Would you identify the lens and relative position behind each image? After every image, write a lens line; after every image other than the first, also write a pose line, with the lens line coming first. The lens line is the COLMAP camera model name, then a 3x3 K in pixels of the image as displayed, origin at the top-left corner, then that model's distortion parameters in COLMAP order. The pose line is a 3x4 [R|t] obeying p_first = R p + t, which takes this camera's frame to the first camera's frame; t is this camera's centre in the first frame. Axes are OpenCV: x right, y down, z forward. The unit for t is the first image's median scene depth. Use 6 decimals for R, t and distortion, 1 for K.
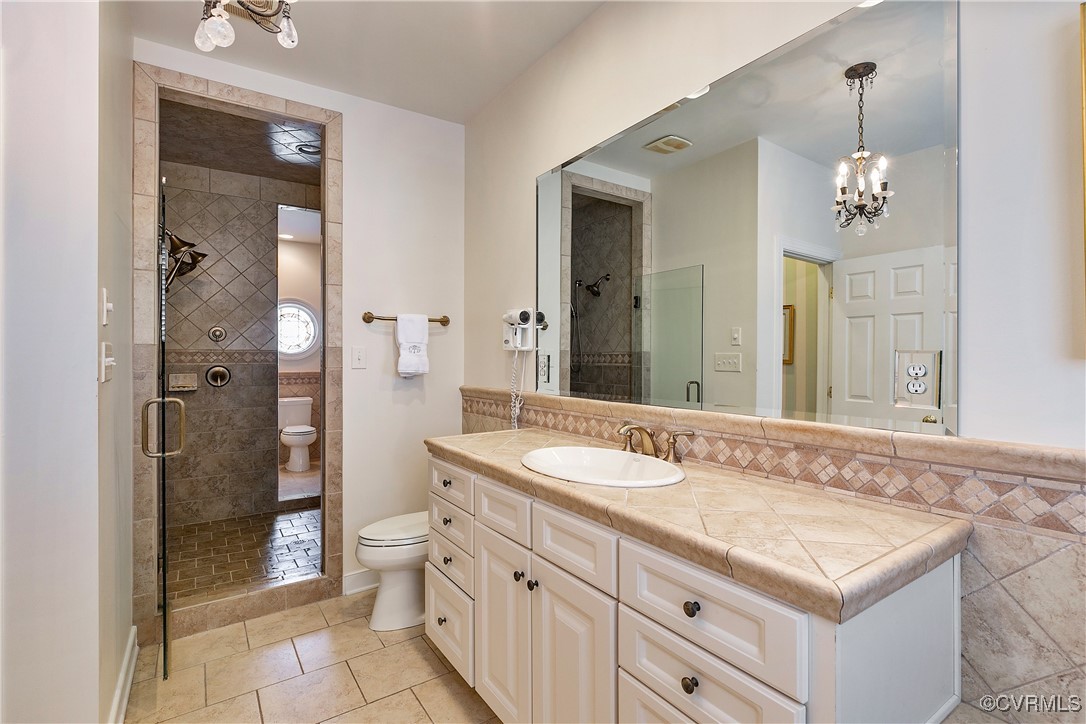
lens RADIAL K [[497.4, 0, 543.0], [0, 497.4, 362.0], [0, 0, 1]] dist [-0.001175, -0.000109]
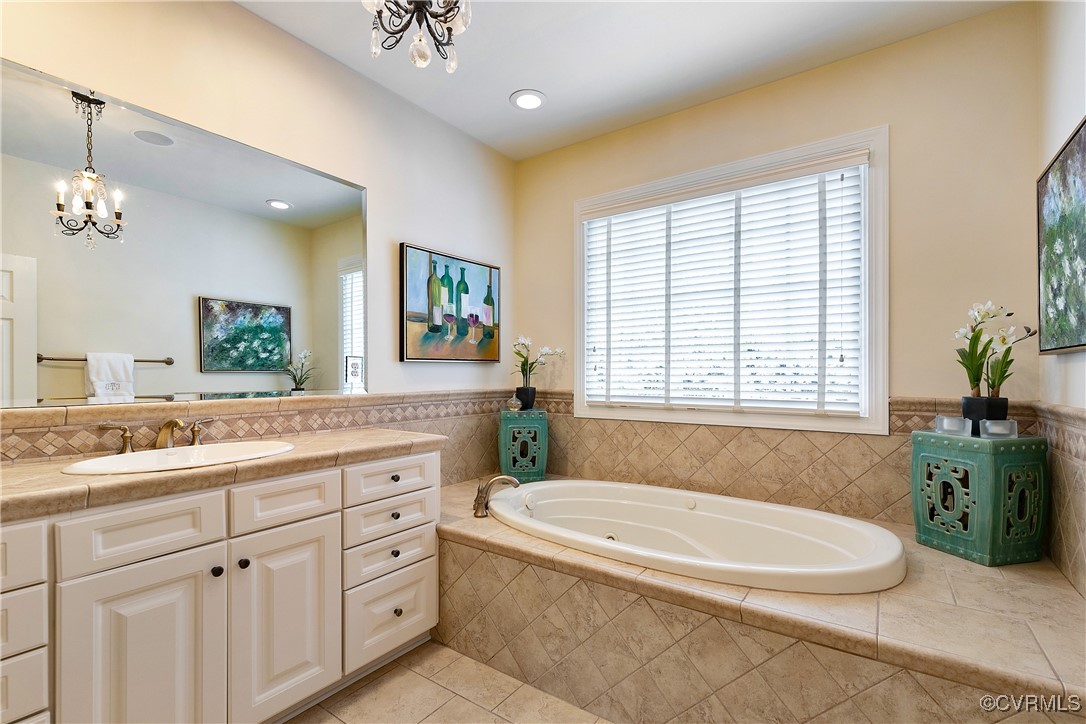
lens RADIAL K [[489.0, 0, 545.6], [0, 489.0, 374.3], [0, 0, 1]] dist [0.000625, 0.000104]
pose [[-0.340688, 0.000257, 0.940177, -1.314588], [0.007615, 0.999968, 0.002487, 0.046968], [-0.940146, 0.008007, -0.340679, 0.795641]]
